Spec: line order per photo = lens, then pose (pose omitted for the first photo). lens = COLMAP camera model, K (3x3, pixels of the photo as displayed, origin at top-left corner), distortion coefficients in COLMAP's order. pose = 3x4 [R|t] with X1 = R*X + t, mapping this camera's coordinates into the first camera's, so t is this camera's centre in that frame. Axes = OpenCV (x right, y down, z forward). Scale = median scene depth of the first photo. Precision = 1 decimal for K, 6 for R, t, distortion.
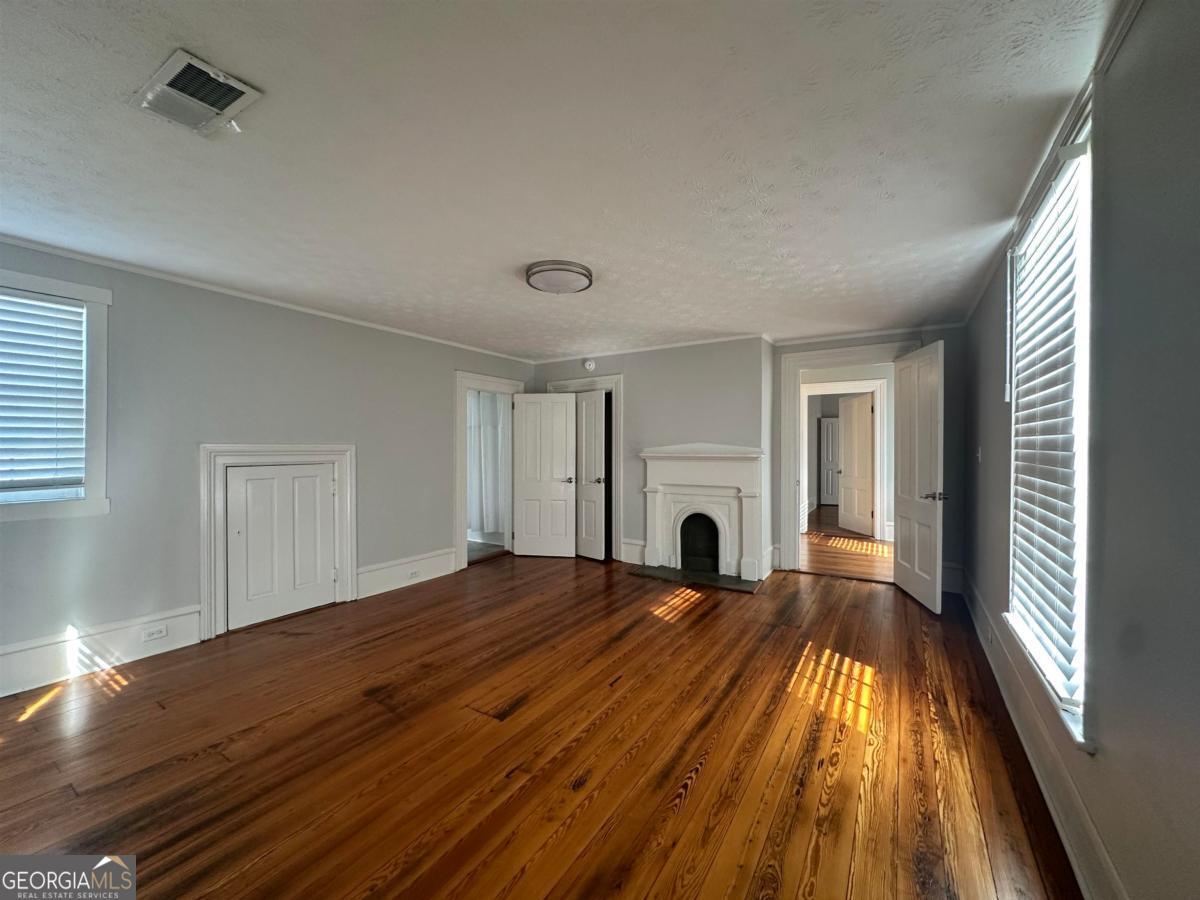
lens RADIAL K [[478.4, 0, 596.9], [0, 478.4, 450.1], [0, 0, 1]] dist [0.000275, 0.000055]
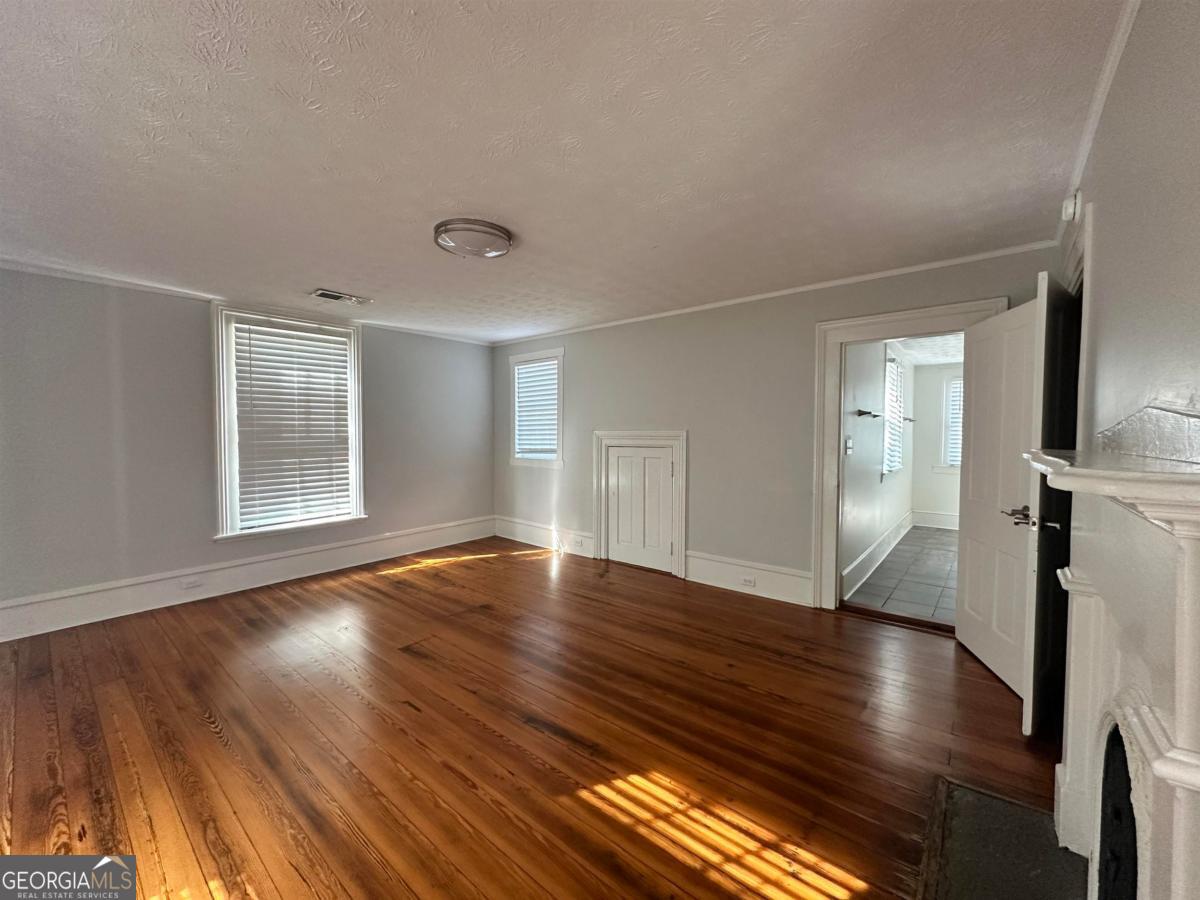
lens RADIAL K [[478.4, 0, 596.9], [0, 478.4, 450.1], [0, 0, 1]] dist [0.000275, 0.000055]
pose [[-0.128031, 0.033606, -0.991201, 0.680829], [-0.004969, 0.999391, 0.034525, -0.003750], [0.991758, 0.009346, -0.127786, 1.177420]]
